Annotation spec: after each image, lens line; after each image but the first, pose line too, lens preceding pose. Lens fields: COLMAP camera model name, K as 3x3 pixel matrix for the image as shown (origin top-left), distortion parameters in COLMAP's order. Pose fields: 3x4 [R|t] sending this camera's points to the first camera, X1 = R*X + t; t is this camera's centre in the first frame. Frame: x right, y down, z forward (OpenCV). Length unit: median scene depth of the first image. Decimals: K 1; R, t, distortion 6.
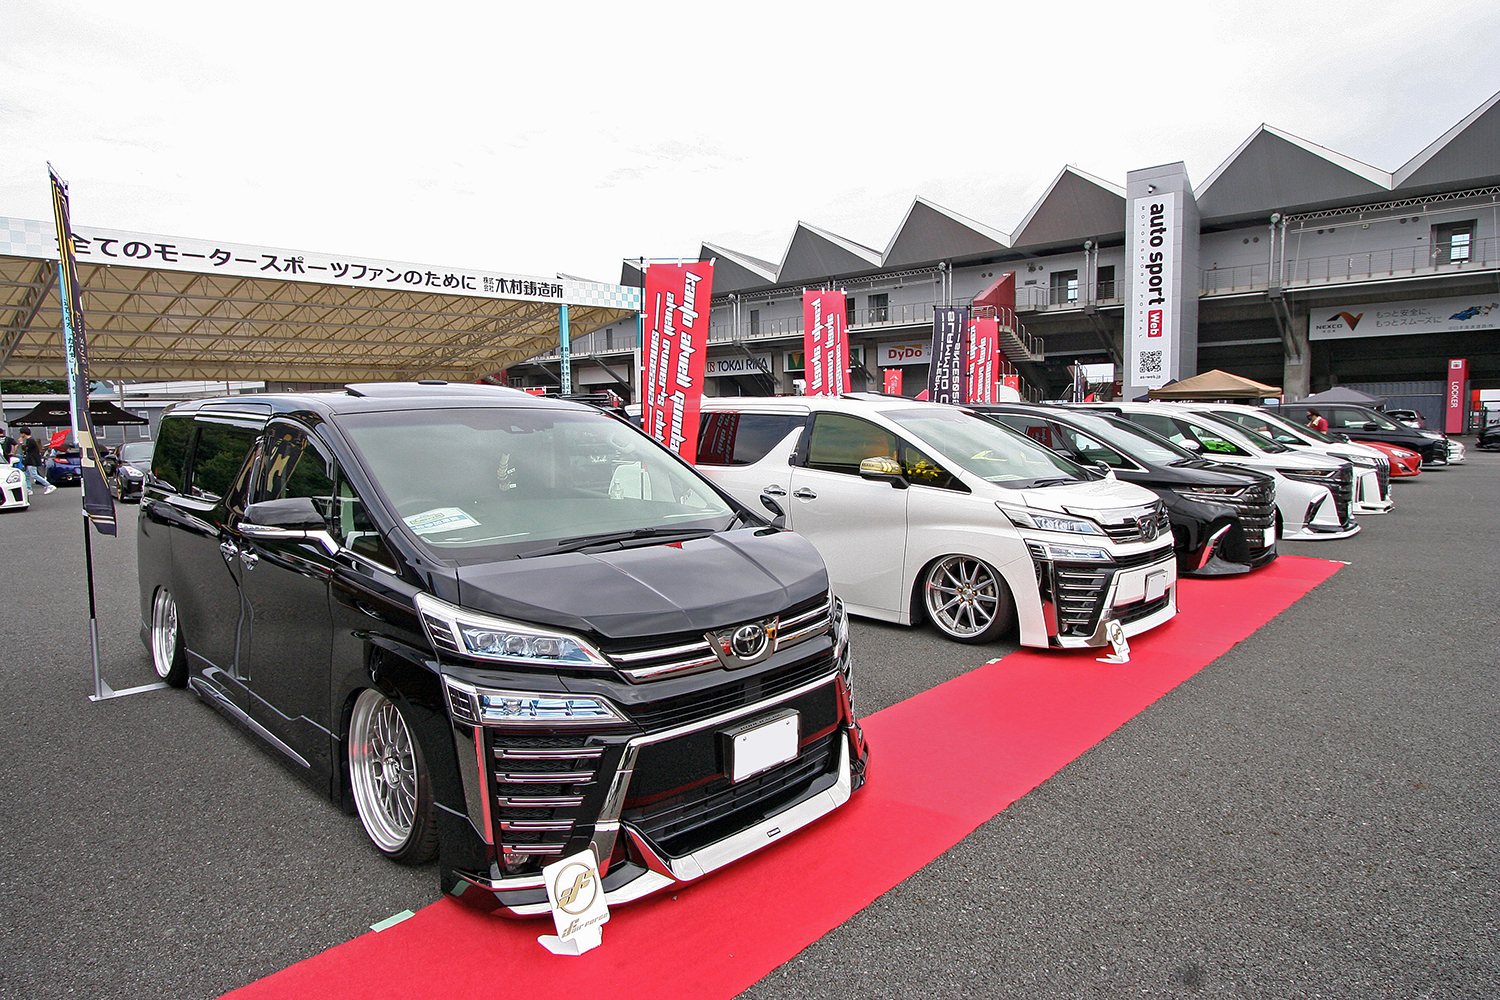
lens RADIAL K [[866.8, 0, 757.7], [0, 866.8, 500.1], [0, 0, 1]] dist [-0.030834, 0.012502]
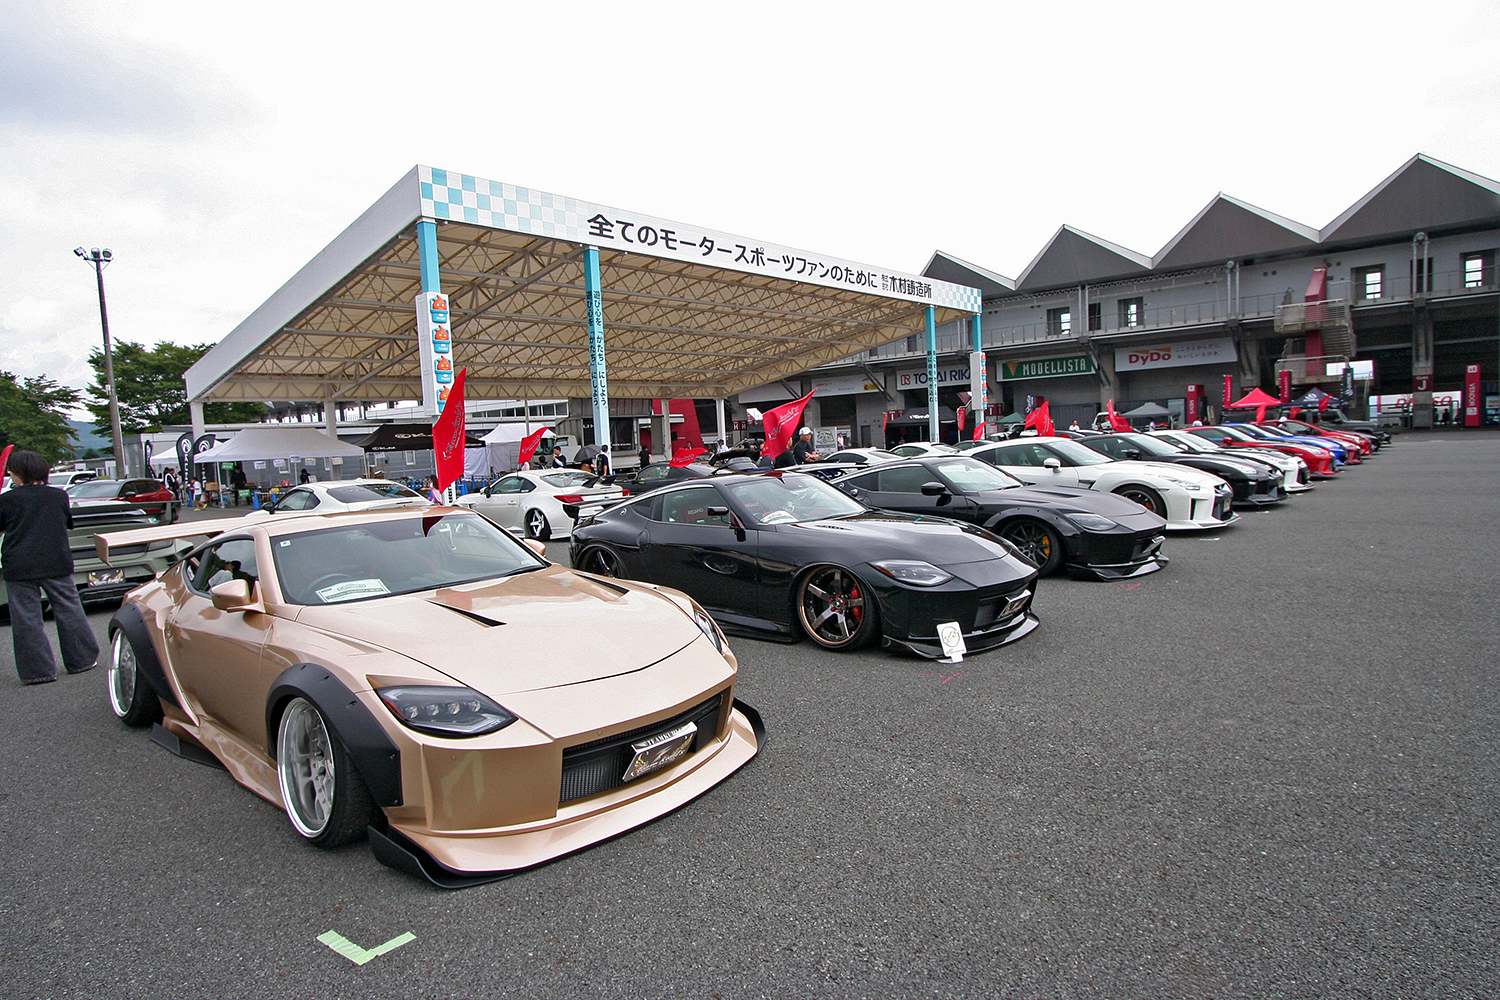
lens RADIAL K [[835.0, 0, 744.0], [0, 835.0, 498.6], [0, 0, 1]] dist [-0.053838, 0.024403]
pose [[0.998959, -0.035453, 0.028703, -0.487796], [0.036224, 0.998984, -0.026793, -0.001808], [-0.027724, 0.027804, 0.999229, 0.125120]]
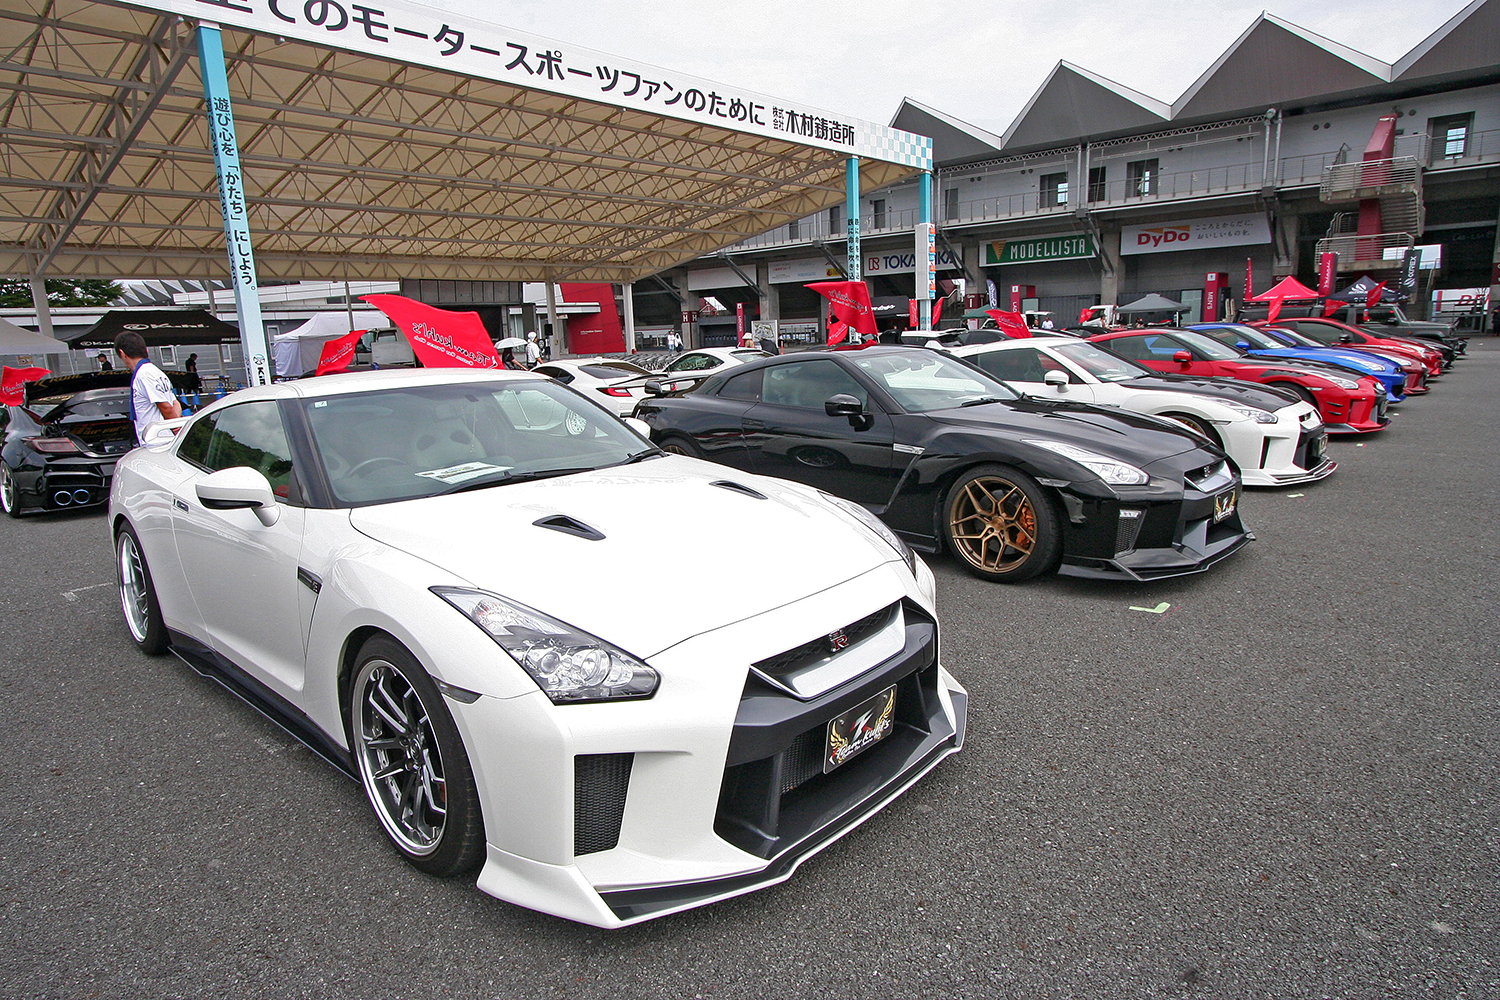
lens RADIAL K [[866.8, 0, 757.7], [0, 866.8, 500.1], [0, 0, 1]] dist [-0.030834, 0.012502]
pose [[0.999262, -0.027075, 0.027263, -0.348420], [0.024383, 0.995215, 0.094620, -0.020437], [-0.029694, -0.093885, 0.995140, 0.307509]]
